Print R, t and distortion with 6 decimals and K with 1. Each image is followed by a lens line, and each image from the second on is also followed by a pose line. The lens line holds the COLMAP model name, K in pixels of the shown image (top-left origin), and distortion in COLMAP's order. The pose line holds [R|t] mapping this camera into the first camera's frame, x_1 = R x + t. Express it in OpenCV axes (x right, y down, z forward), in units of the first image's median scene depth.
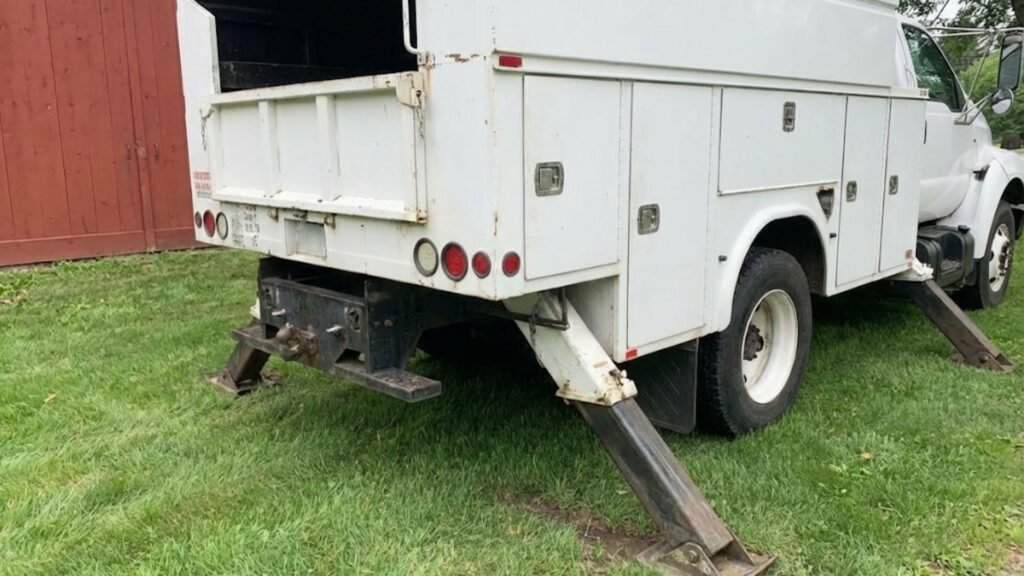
lens RADIAL K [[813.0, 0, 510.1], [0, 813.0, 284.2], [0, 0, 1]] dist [0.011988, 0.005145]
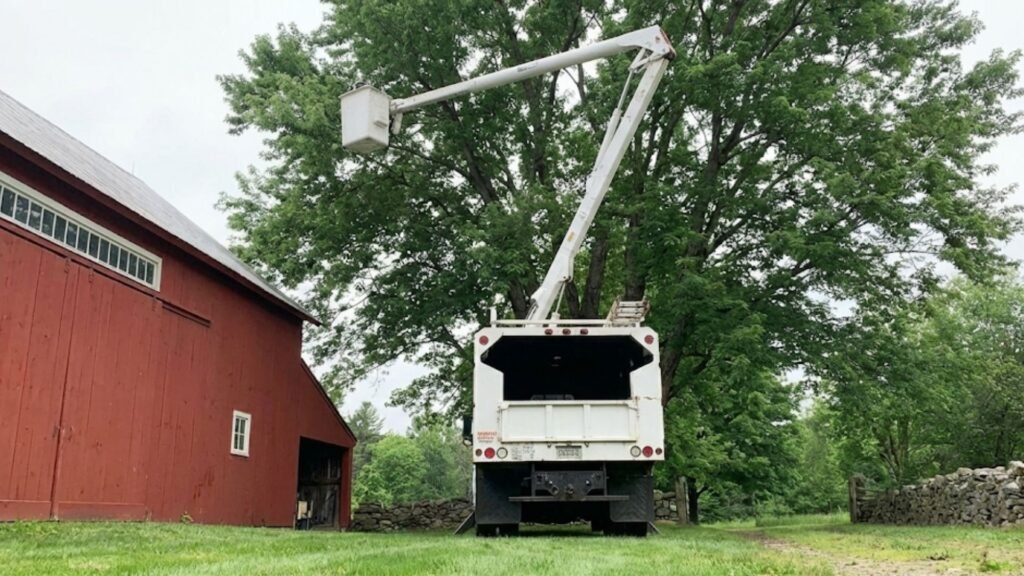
lens RADIAL K [[813.0, 0, 513.9], [0, 813.0, 263.4], [0, 0, 1]] dist [0.011988, 0.005145]
pose [[0.717544, 0.168574, 0.675806, -2.714011], [0.121619, 0.925041, -0.359873, 0.378243], [-0.685813, 0.340416, 0.643255, -1.085206]]
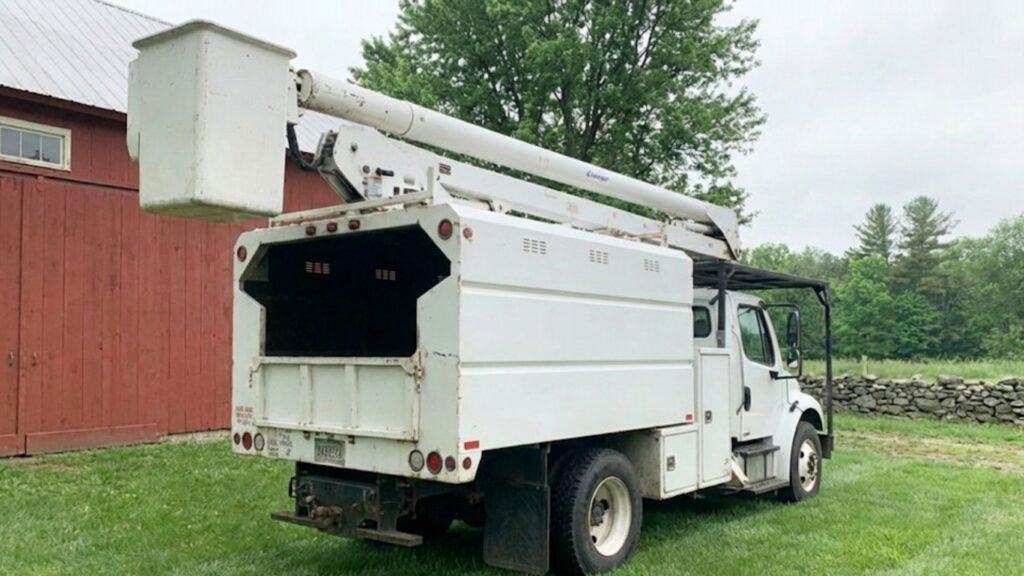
lens RADIAL K [[813.0, 0, 513.5], [0, 813.0, 280.6], [0, 0, 1]] dist [0.011988, 0.005145]
pose [[0.990822, 0.009146, 0.134860, -0.121117], [0.024900, 0.968283, -0.248611, 0.029363], [-0.132857, 0.249687, 0.959169, -0.722742]]
